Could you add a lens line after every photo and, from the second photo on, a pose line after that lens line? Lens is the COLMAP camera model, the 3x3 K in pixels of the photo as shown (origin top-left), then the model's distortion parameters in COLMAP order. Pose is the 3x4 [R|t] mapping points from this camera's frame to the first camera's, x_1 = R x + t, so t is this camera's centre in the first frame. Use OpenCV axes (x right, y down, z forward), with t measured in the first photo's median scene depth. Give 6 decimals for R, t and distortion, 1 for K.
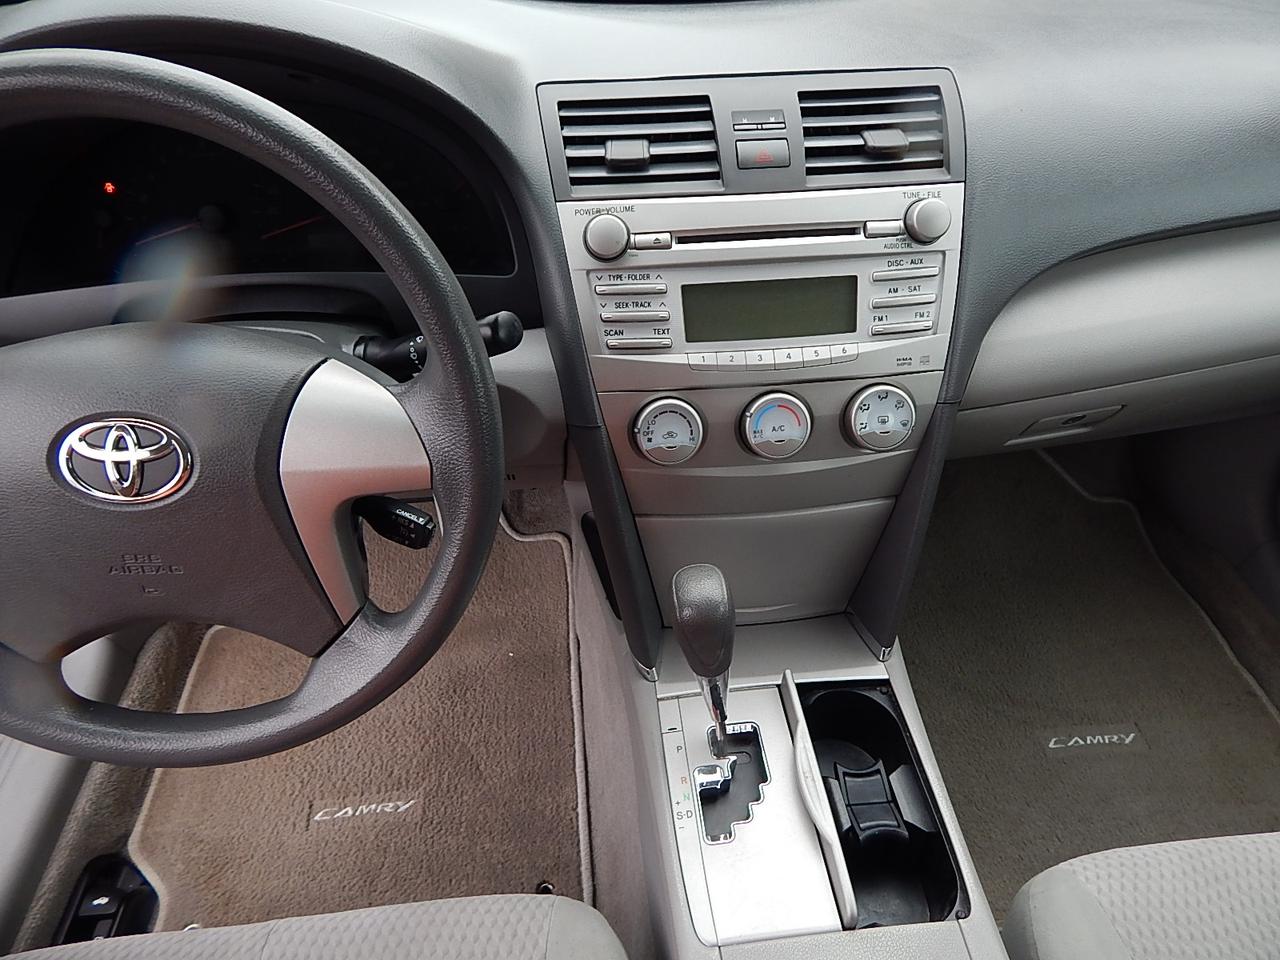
lens RADIAL K [[842.8, 0, 646.3], [0, 842.8, 487.4], [0, 0, 1]] dist [-0.007501, -0.003019]
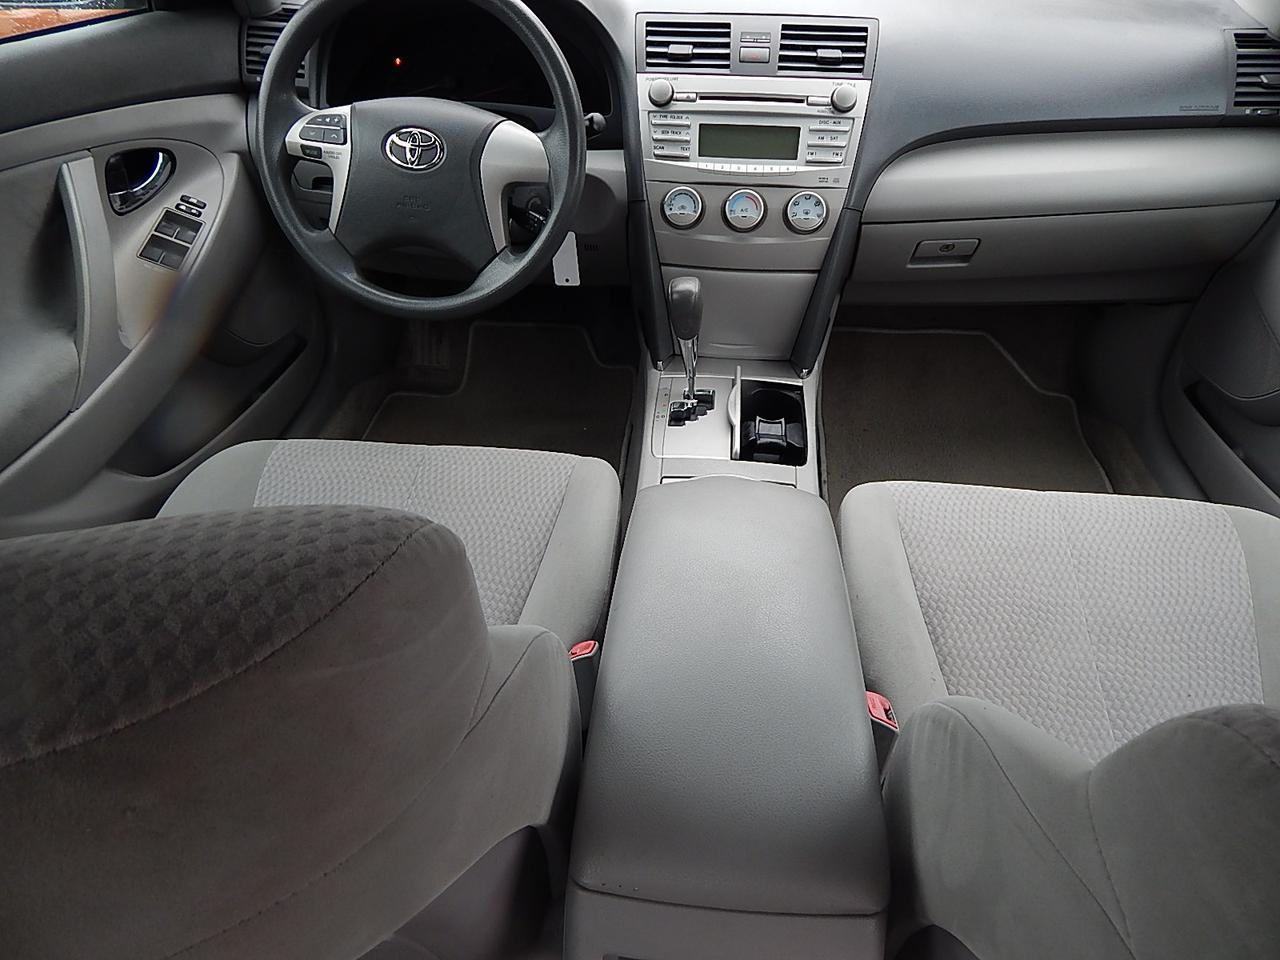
lens RADIAL K [[842.8, 0, 632.5], [0, 842.8, 473.1], [0, 0, 1]] dist [-0.007501, -0.003019]
pose [[0.980140, 0.133651, -0.146503, 0.260736], [-0.140804, 0.989247, -0.039552, 0.577887], [0.139641, 0.059394, 0.988419, -0.734071]]
